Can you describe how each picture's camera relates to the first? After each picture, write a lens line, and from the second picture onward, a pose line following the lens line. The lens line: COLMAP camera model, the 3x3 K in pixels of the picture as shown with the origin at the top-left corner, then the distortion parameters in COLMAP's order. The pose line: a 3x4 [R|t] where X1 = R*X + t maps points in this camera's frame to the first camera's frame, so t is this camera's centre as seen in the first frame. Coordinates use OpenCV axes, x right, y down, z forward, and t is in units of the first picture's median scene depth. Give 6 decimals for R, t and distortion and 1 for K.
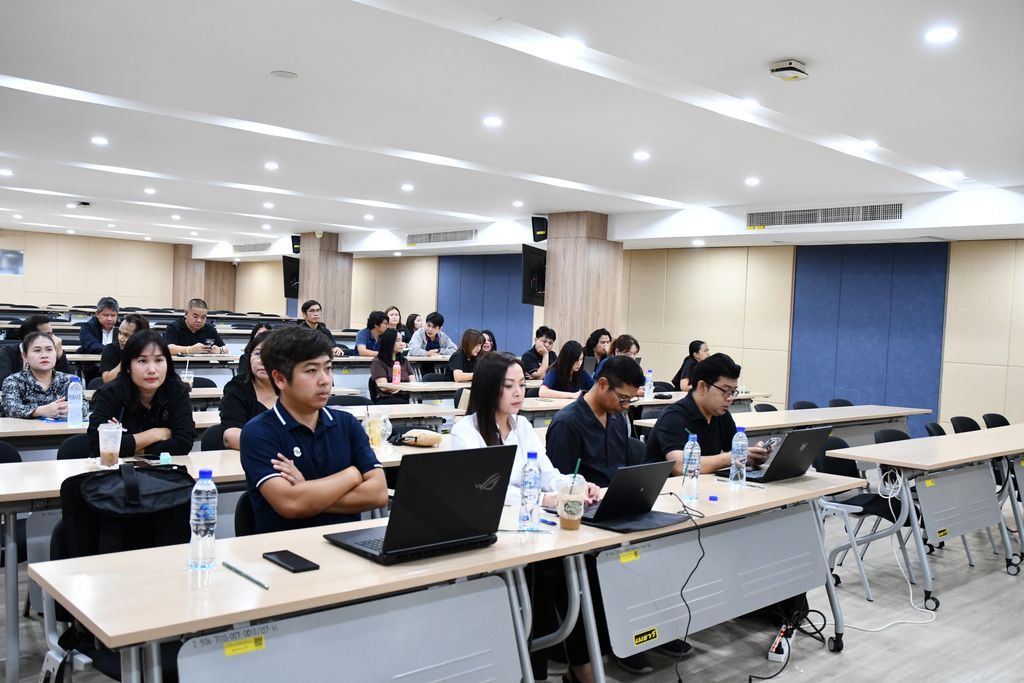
lens RADIAL K [[909.4, 0, 512.0], [0, 909.4, 341.5], [0, 0, 1]] dist [-0.036397, -0.002280]
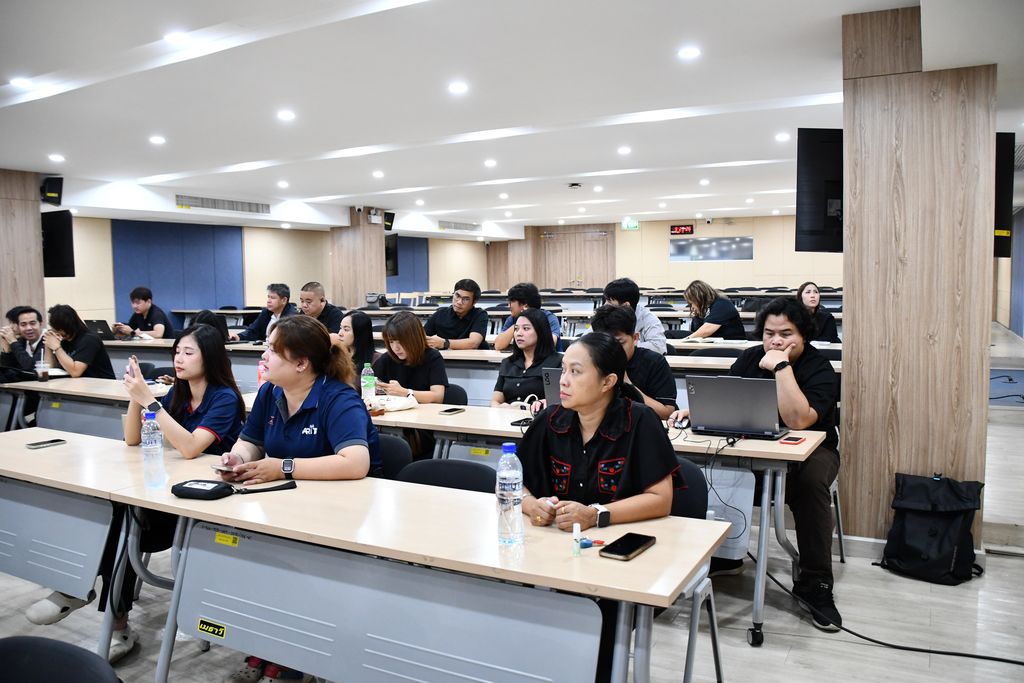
lens RADIAL K [[797.8, 0, 512.0], [0, 797.8, 341.5], [0, 0, 1]] dist [-0.154369, 0.108746]
pose [[0.318666, 0.022854, -0.947591, 0.349229], [0.000926, 0.999701, 0.024423, -0.004187], [0.947867, -0.008661, 0.318550, 0.710006]]
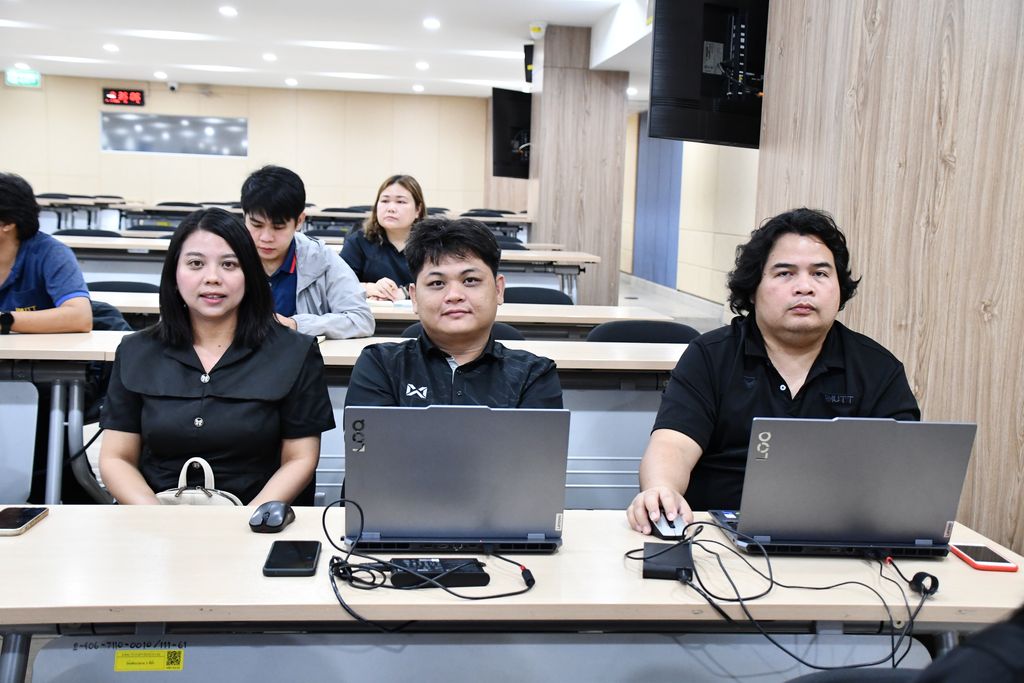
lens RADIAL K [[1154.8, 0, 512.0], [0, 1154.8, 341.5], [0, 0, 1]] dist [0.099327, 0.014349]
pose [[0.797207, 0.055017, -0.601194, 0.174616], [-0.014863, 0.997326, 0.071560, -0.007814], [0.603524, -0.048113, 0.795892, 0.704414]]
